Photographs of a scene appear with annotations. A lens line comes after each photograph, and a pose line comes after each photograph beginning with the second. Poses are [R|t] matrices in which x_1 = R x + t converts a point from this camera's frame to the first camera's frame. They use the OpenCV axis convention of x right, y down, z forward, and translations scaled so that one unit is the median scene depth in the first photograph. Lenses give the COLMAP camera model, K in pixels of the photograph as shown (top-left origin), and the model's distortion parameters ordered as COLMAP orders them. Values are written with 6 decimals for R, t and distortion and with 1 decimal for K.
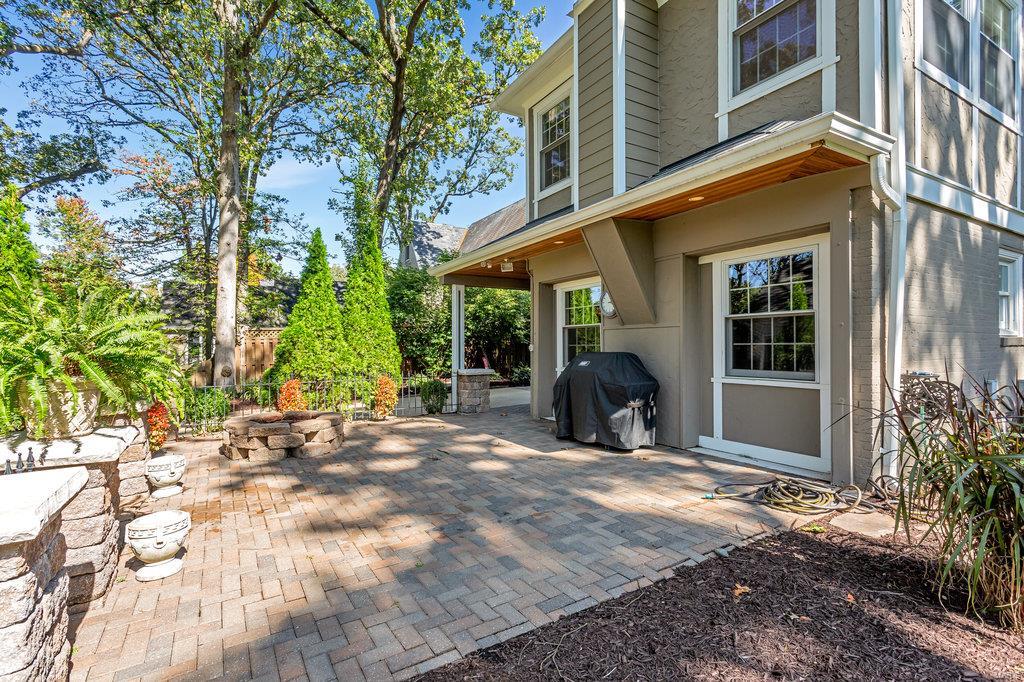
lens RADIAL K [[488.9, 0, 517.4], [0, 488.9, 340.4], [0, 0, 1]] dist [0.000862, 0.000262]
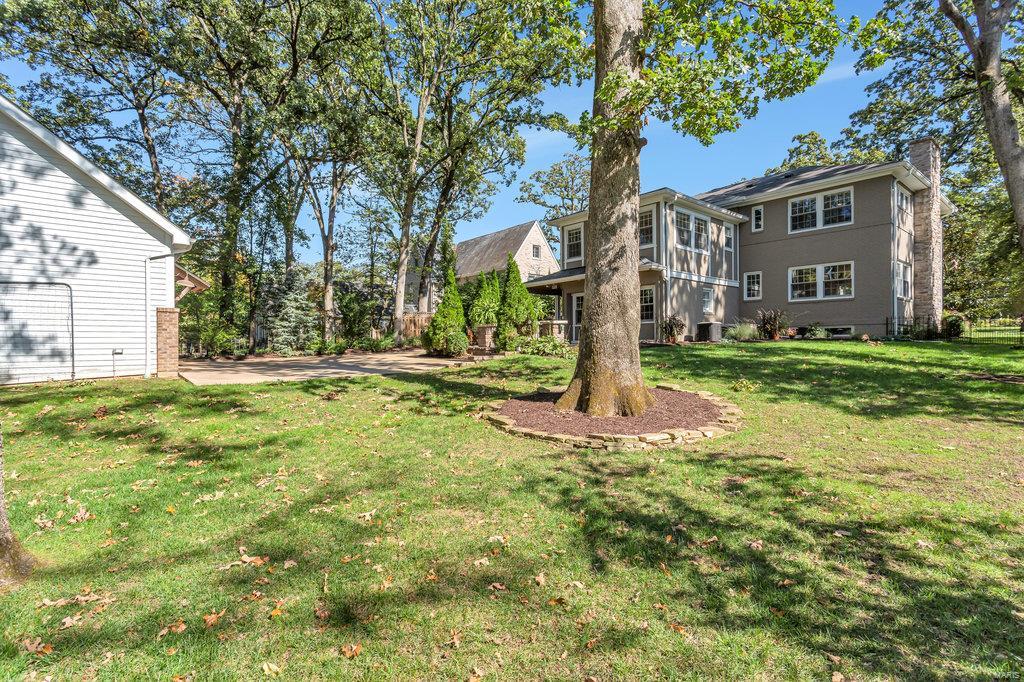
lens RADIAL K [[488.9, 0, 517.4], [0, 488.9, 340.4], [0, 0, 1]] dist [0.000862, 0.000262]
pose [[0.986051, 0.001904, 0.166434, -1.044251], [-0.002188, 0.999996, 0.001526, 0.213046], [-0.166431, -0.001869, 0.986051, -2.497308]]
